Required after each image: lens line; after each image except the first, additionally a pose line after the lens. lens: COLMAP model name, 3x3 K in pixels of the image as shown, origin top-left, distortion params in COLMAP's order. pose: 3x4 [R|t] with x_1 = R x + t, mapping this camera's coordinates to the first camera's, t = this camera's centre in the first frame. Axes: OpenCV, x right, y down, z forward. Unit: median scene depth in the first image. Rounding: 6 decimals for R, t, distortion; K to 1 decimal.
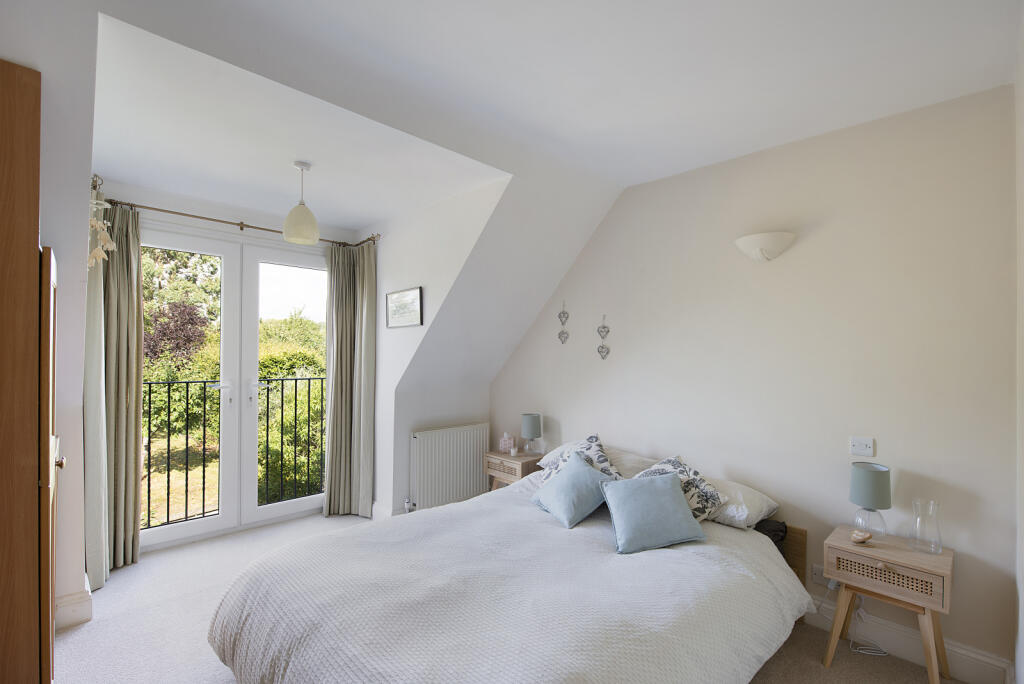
lens RADIAL K [[456.1, 0, 514.0], [0, 456.1, 344.4], [0, 0, 1]] dist [0.000787, -0.000107]
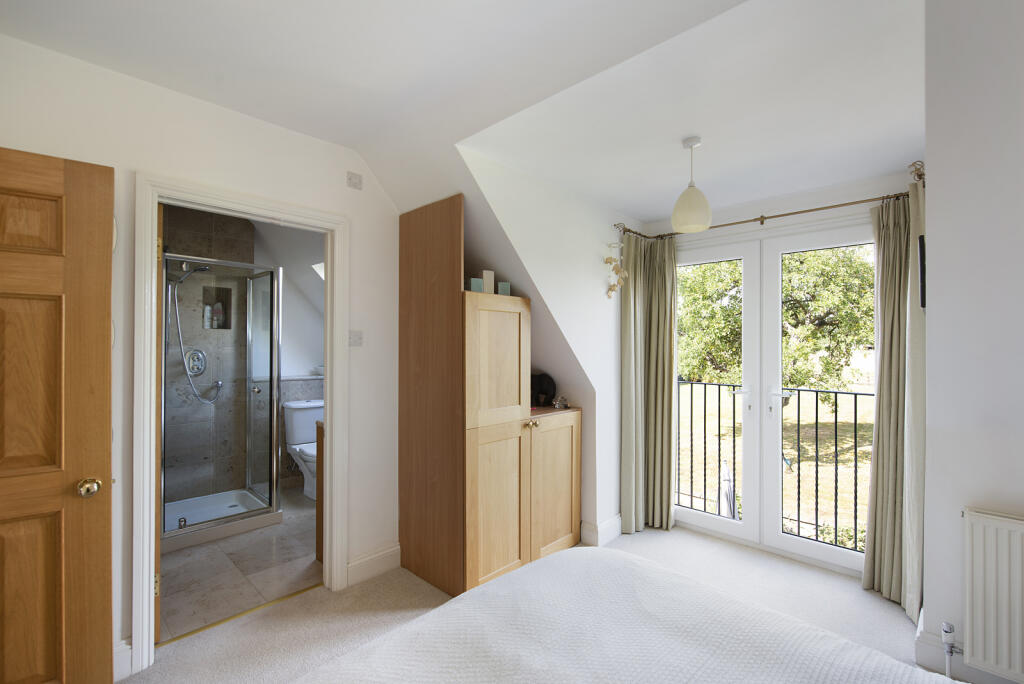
lens RADIAL K [[456.1, 0, 538.2], [0, 456.1, 357.2], [0, 0, 1]] dist [0.000787, -0.000107]
pose [[0.067228, 0.004833, -0.997726, 0.294292], [0.005837, 0.999969, 0.005237, 0.010154], [0.997721, -0.006176, 0.067198, 0.489932]]
